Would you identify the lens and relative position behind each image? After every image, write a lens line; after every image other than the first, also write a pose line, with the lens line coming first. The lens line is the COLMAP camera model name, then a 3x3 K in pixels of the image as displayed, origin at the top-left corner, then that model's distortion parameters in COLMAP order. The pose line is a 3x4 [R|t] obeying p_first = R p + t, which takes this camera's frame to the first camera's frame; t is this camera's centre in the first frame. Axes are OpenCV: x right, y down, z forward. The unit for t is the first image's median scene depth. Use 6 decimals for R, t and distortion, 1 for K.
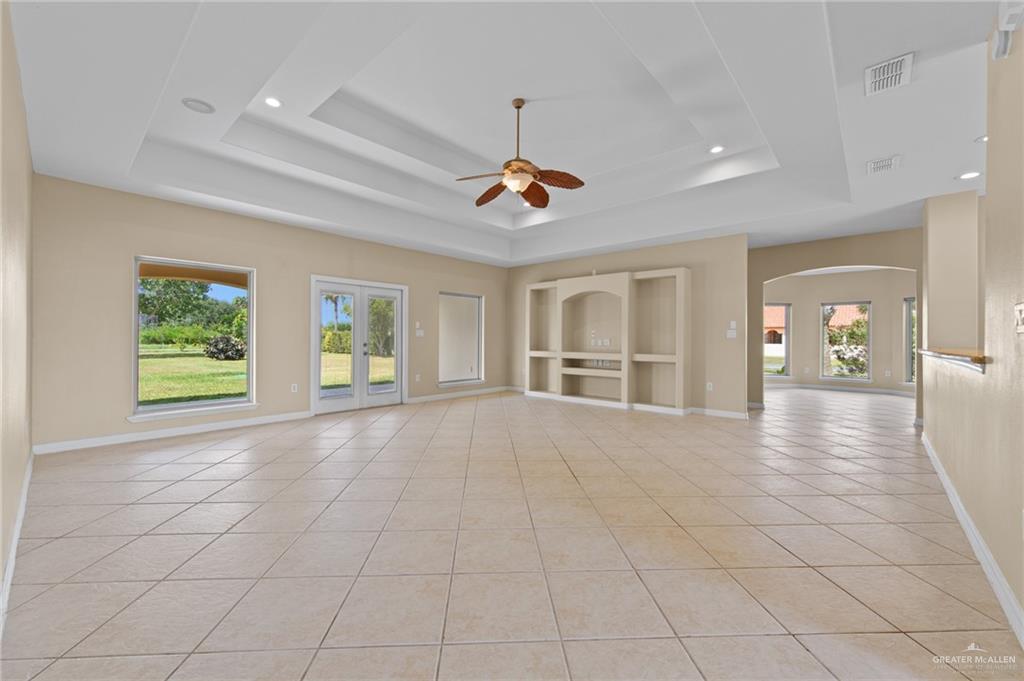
lens RADIAL K [[395.8, 0, 492.9], [0, 395.8, 338.3], [0, 0, 1]] dist [0.000294, -0.000061]
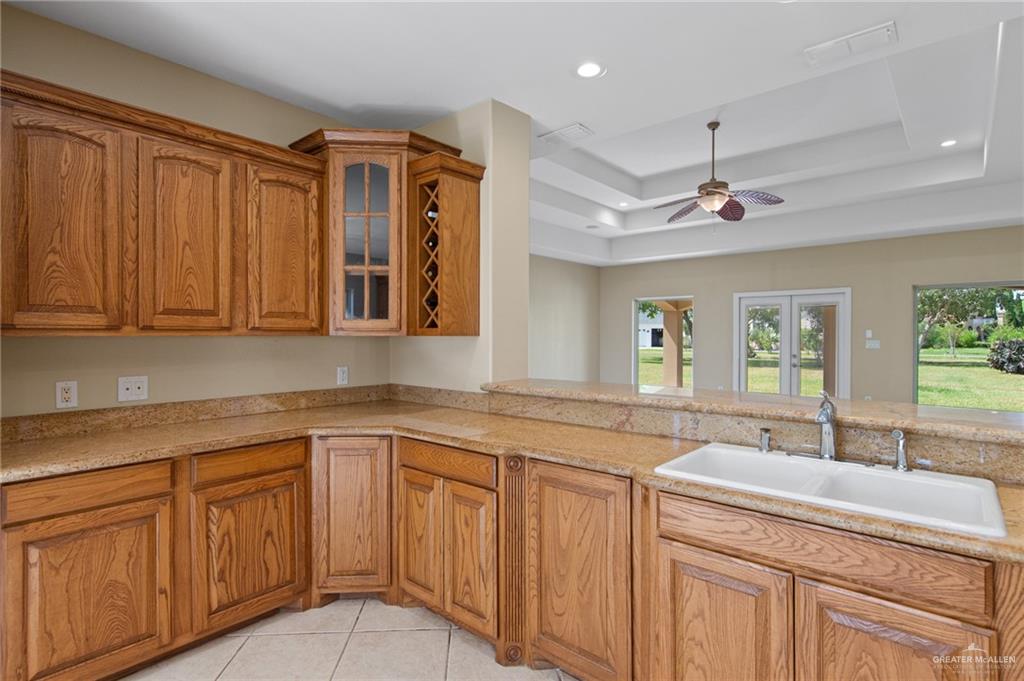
lens RADIAL K [[518.9, 0, 512.5], [0, 518.9, 336.9], [0, 0, 1]] dist [0.017489, -0.000431]
pose [[0.023358, -0.003185, -0.999722, 0.838835], [-0.000333, 0.999995, -0.003193, -0.024402], [0.999727, 0.000407, 0.023357, 0.263101]]
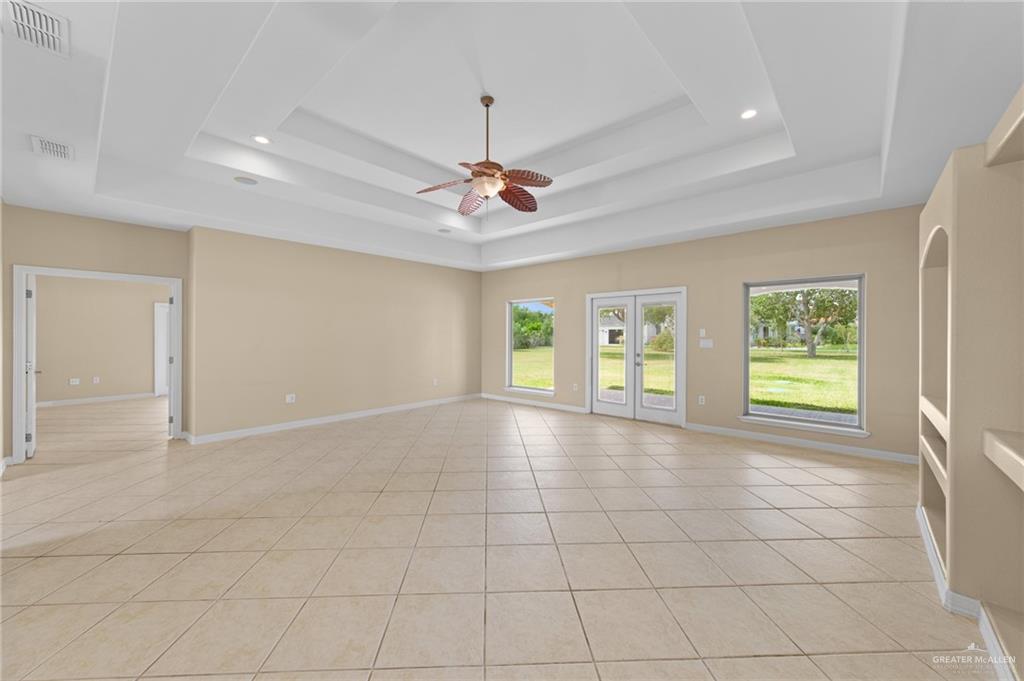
lens RADIAL K [[395.8, 0, 492.9], [0, 395.8, 338.3], [0, 0, 1]] dist [0.000294, -0.000061]
pose [[-0.016218, 0.001695, -0.999867, 0.596176], [0.002515, 0.999995, 0.001655, -0.025654], [0.999865, -0.002488, -0.016222, 0.599395]]
